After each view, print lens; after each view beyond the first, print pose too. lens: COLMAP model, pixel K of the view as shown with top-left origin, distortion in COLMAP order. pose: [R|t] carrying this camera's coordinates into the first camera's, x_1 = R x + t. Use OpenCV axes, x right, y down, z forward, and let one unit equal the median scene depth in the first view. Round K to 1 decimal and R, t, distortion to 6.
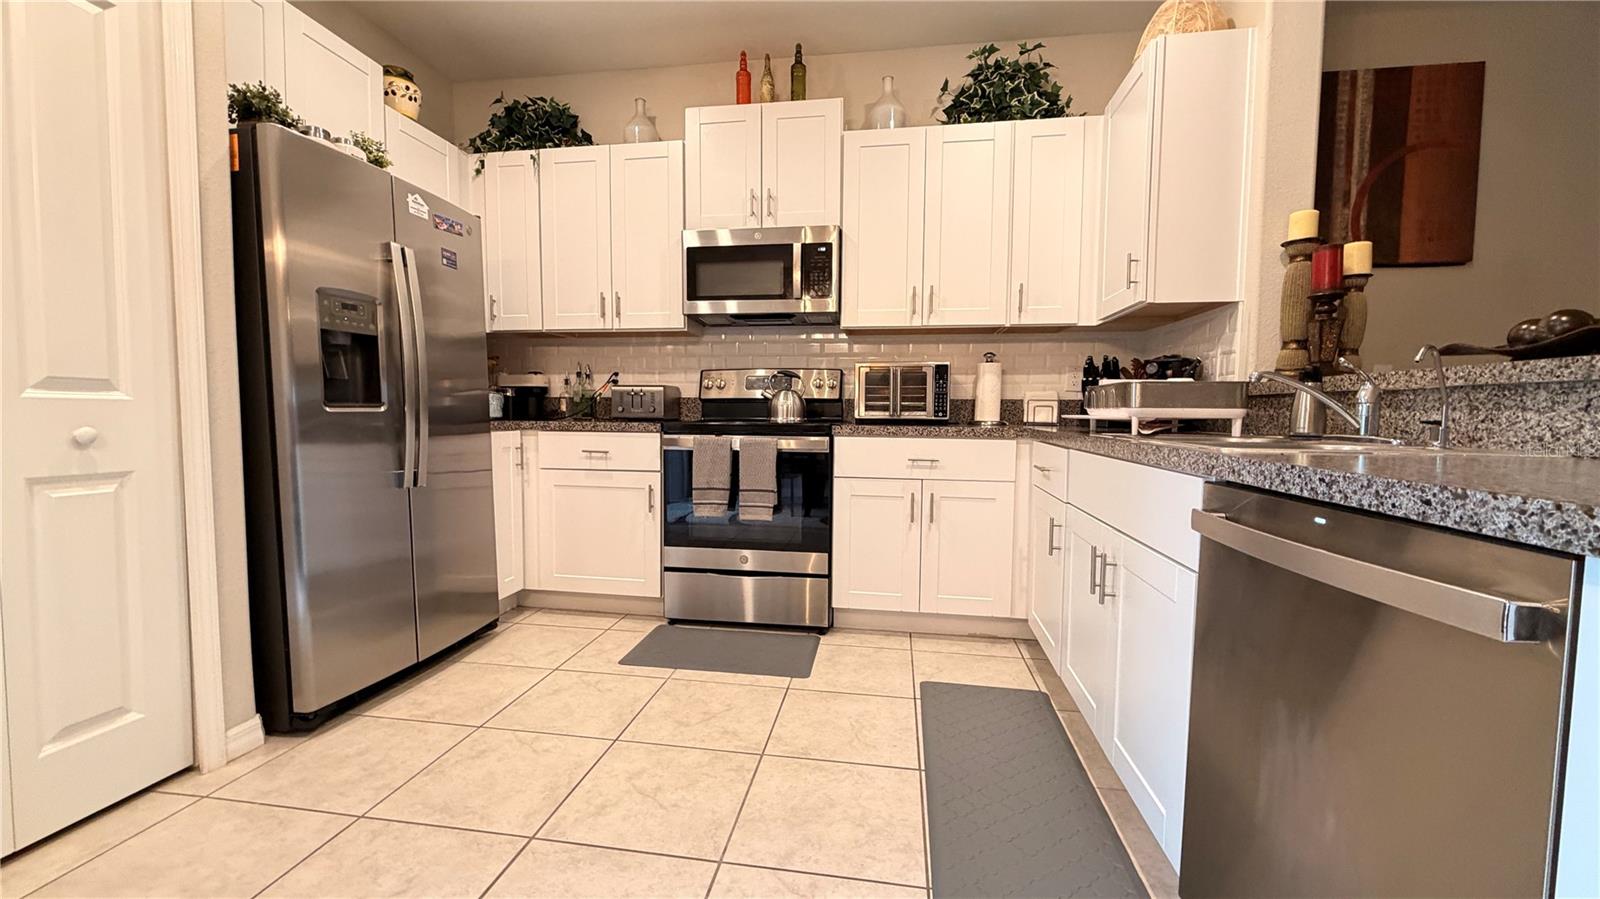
lens RADIAL K [[636.5, 0, 792.8], [0, 636.5, 447.9], [0, 0, 1]] dist [-0.001537, 0.000483]
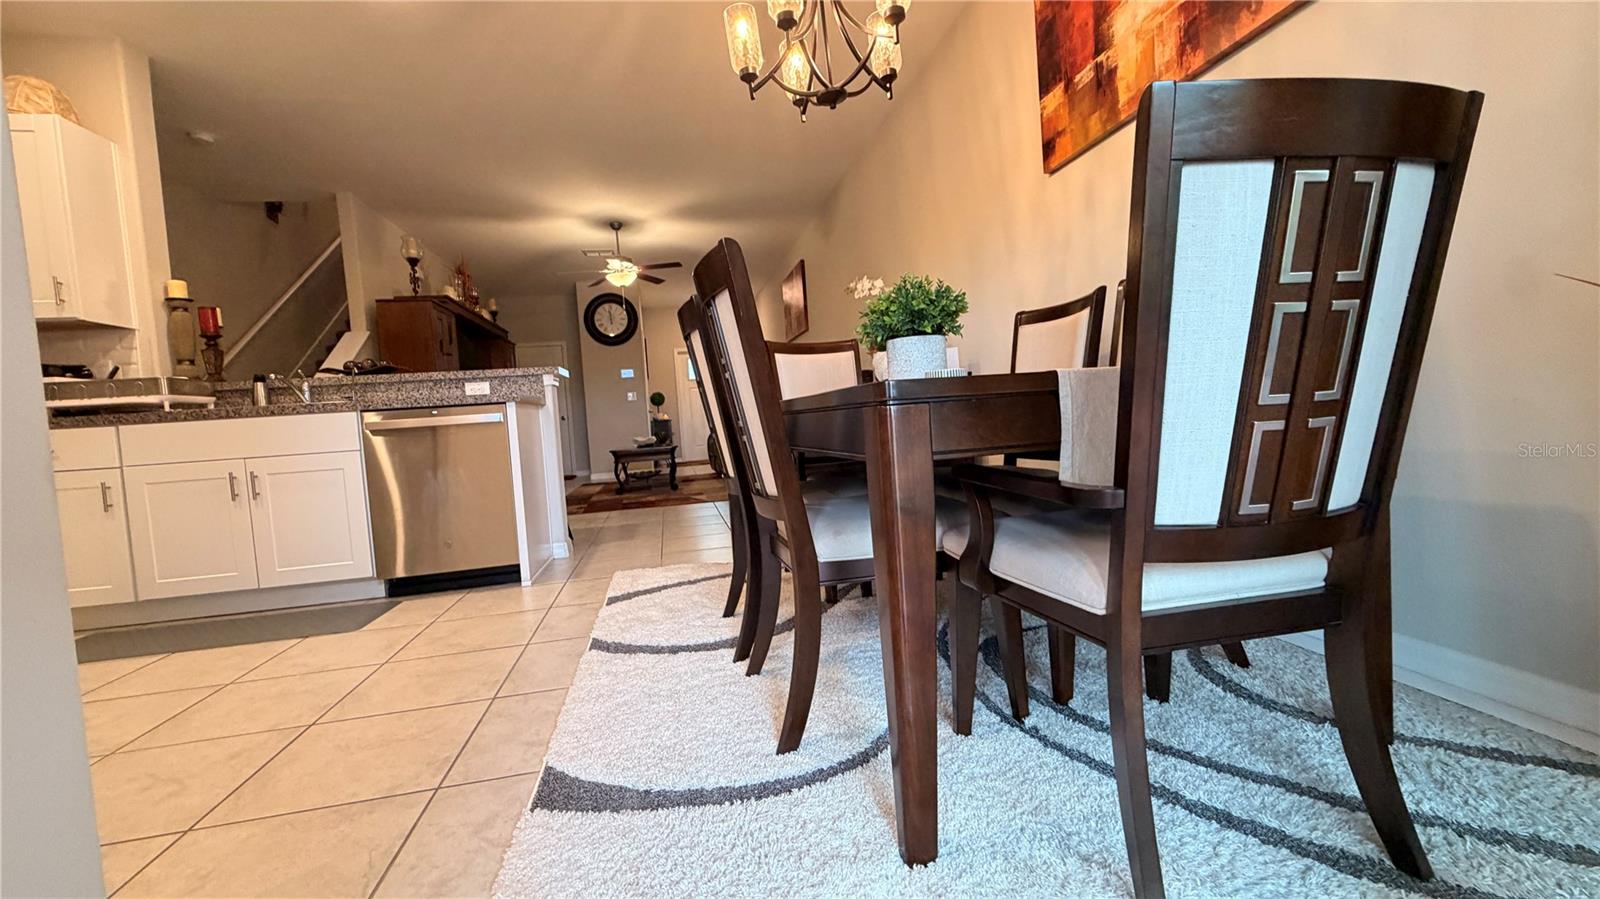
lens RADIAL K [[636.5, 0, 794.2], [0, 636.5, 451.6], [0, 0, 1]] dist [-0.001537, 0.000483]
pose [[-0.355505, -0.037907, 0.933905, -0.918205], [0.120282, 0.989014, 0.085931, 0.078250], [-0.926903, 0.142881, -0.347040, 0.117099]]
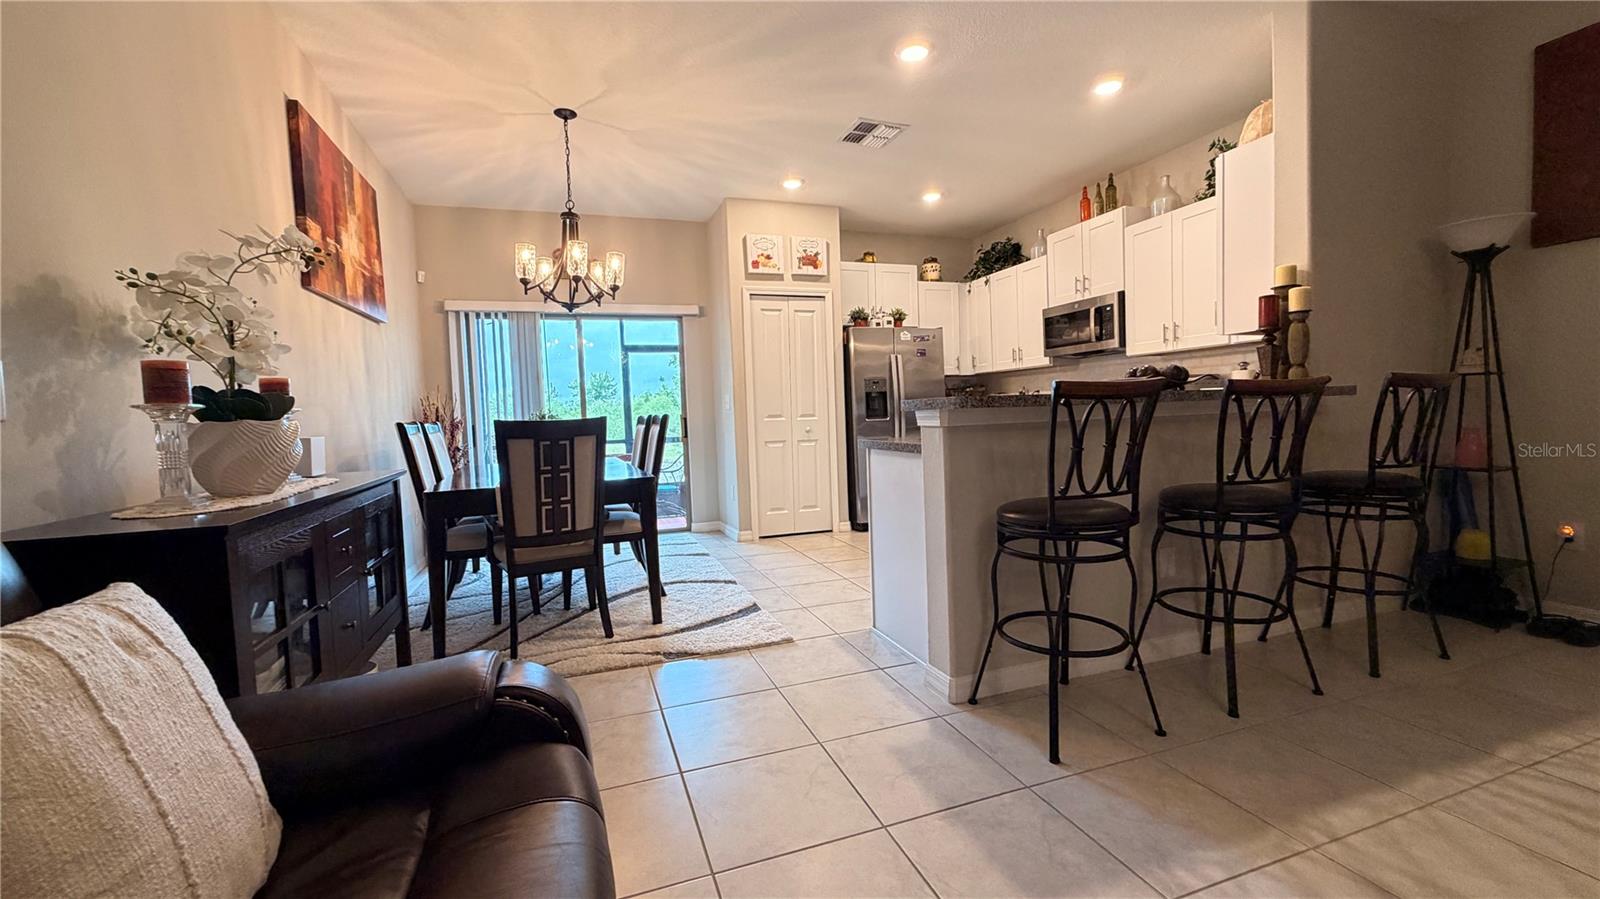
lens RADIAL K [[636.5, 0, 792.0], [0, 636.5, 448.6], [0, 0, 1]] dist [-0.001537, 0.000483]
pose [[0.474434, 0.022103, -0.880013, 1.089681], [-0.012429, 0.999753, 0.018410, 0.012843], [0.880203, 0.002203, 0.474592, -0.438468]]
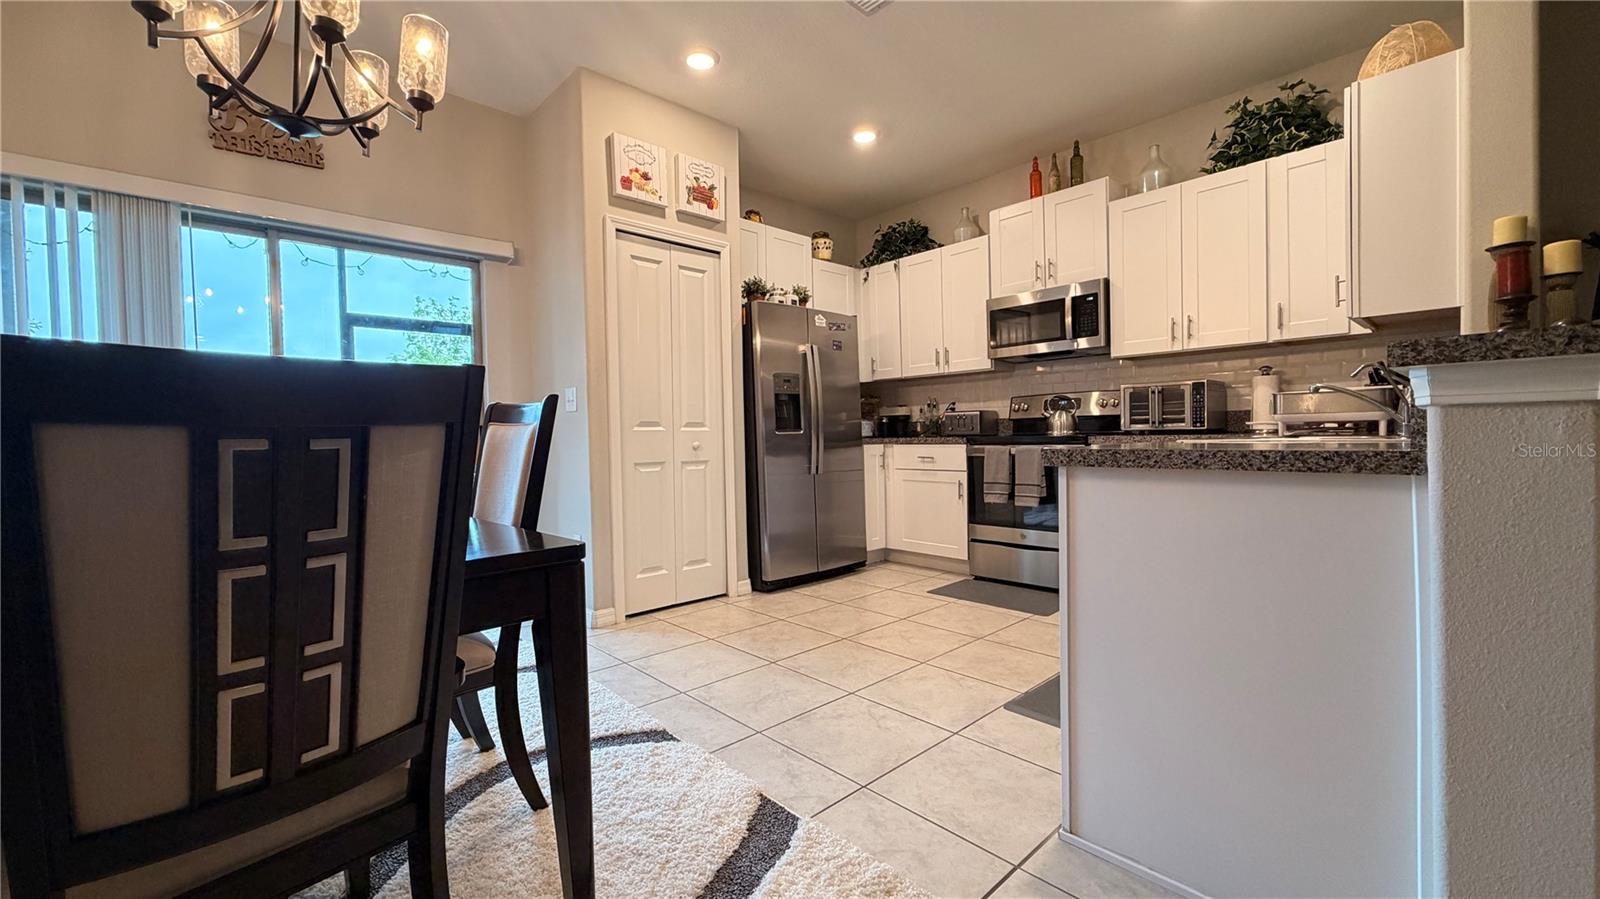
lens RADIAL K [[636.5, 0, 793.1], [0, 636.5, 448.9], [0, 0, 1]] dist [-0.001537, 0.000483]
pose [[0.785790, -0.011254, -0.618390, 0.373421], [-0.009081, 0.999517, -0.029729, 0.032943], [0.618426, 0.028976, 0.785308, -0.371289]]
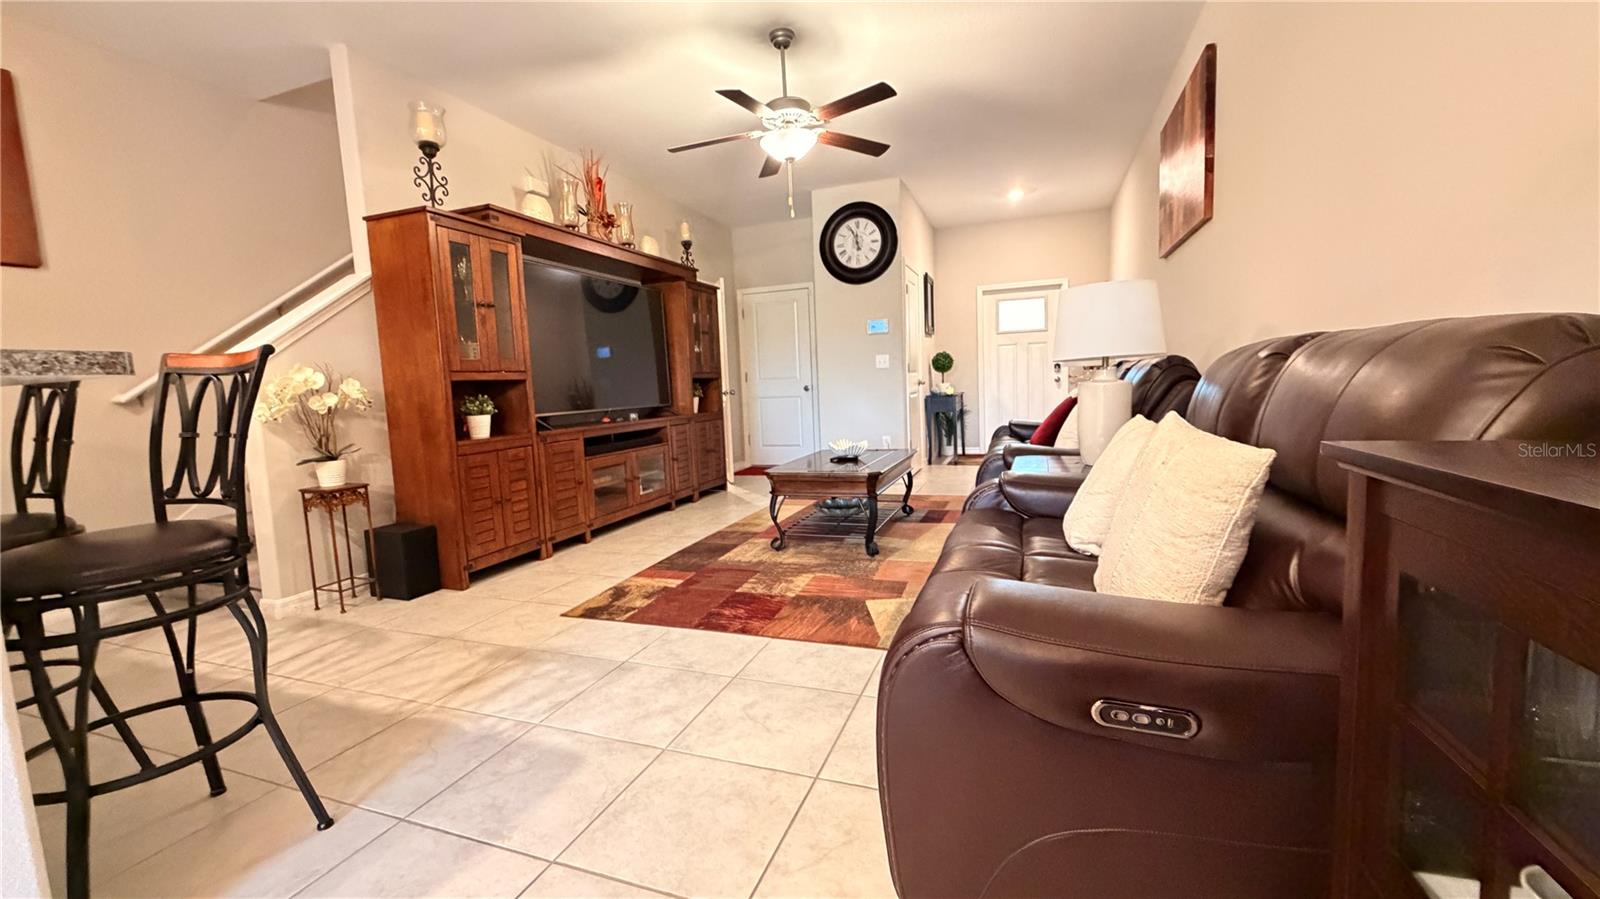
lens RADIAL K [[636.5, 0, 797.2], [0, 636.5, 449.9], [0, 0, 1]] dist [-0.001537, 0.000483]
pose [[0.188572, -0.119769, 0.974729, 0.234777], [0.103103, 0.989465, 0.101633, 0.027229], [-0.976632, 0.081332, 0.198934, -0.391196]]
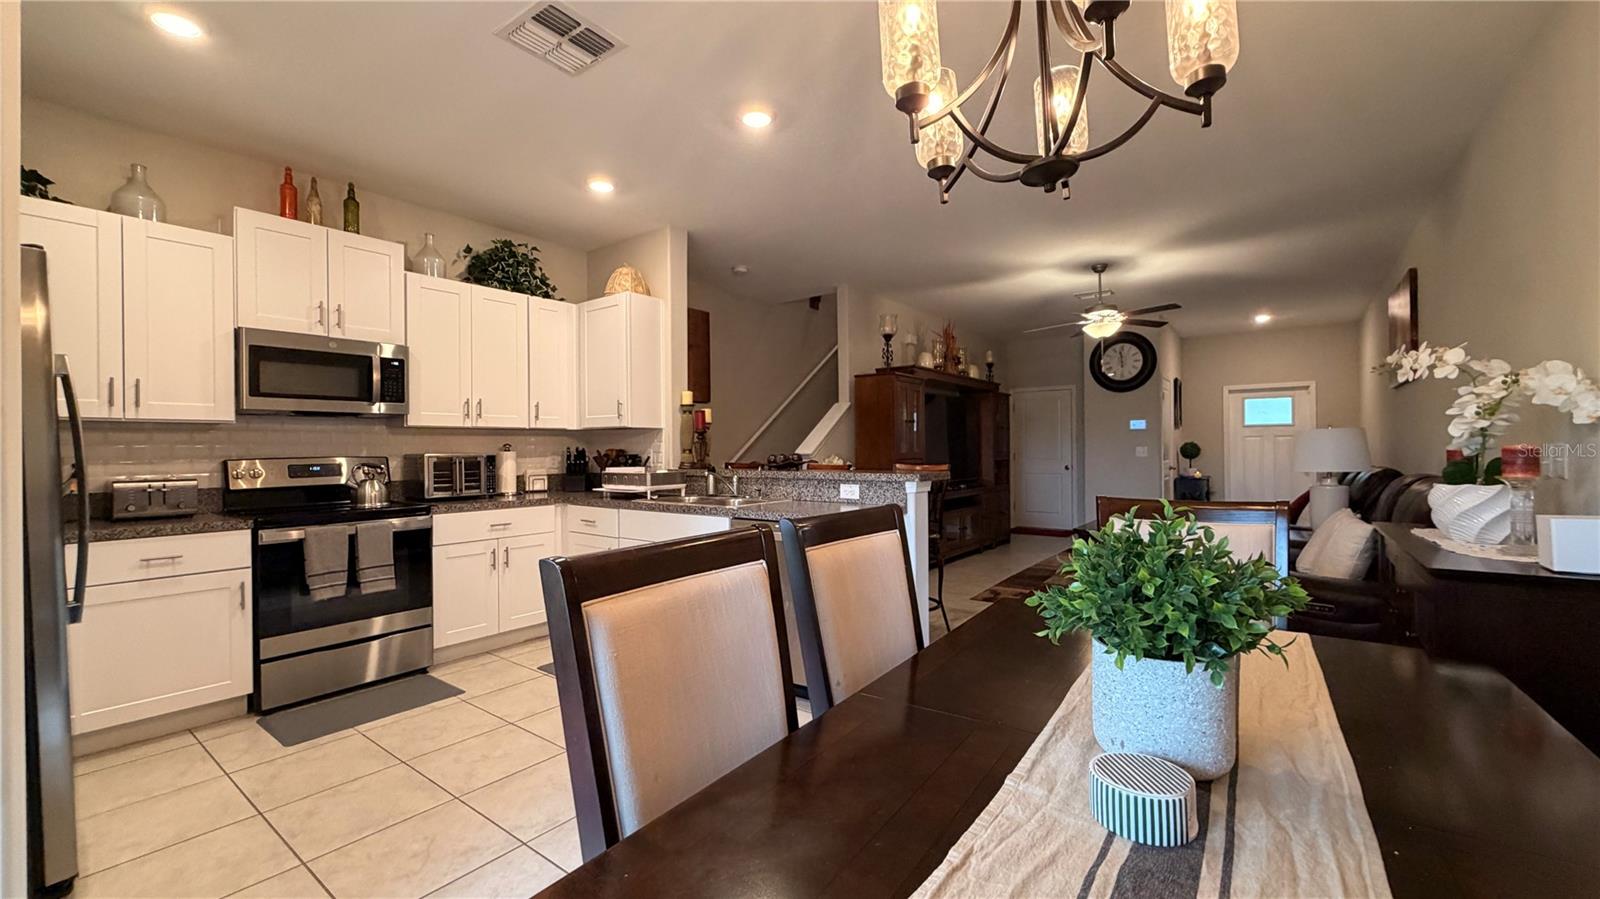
lens RADIAL K [[636.5, 0, 794.4], [0, 636.5, 449.8], [0, 0, 1]] dist [-0.001537, 0.000483]
pose [[0.472621, -0.014466, 0.881147, -0.693192], [0.067145, 0.997550, -0.019637, -0.071720], [-0.878704, 0.068445, 0.472434, -0.254916]]
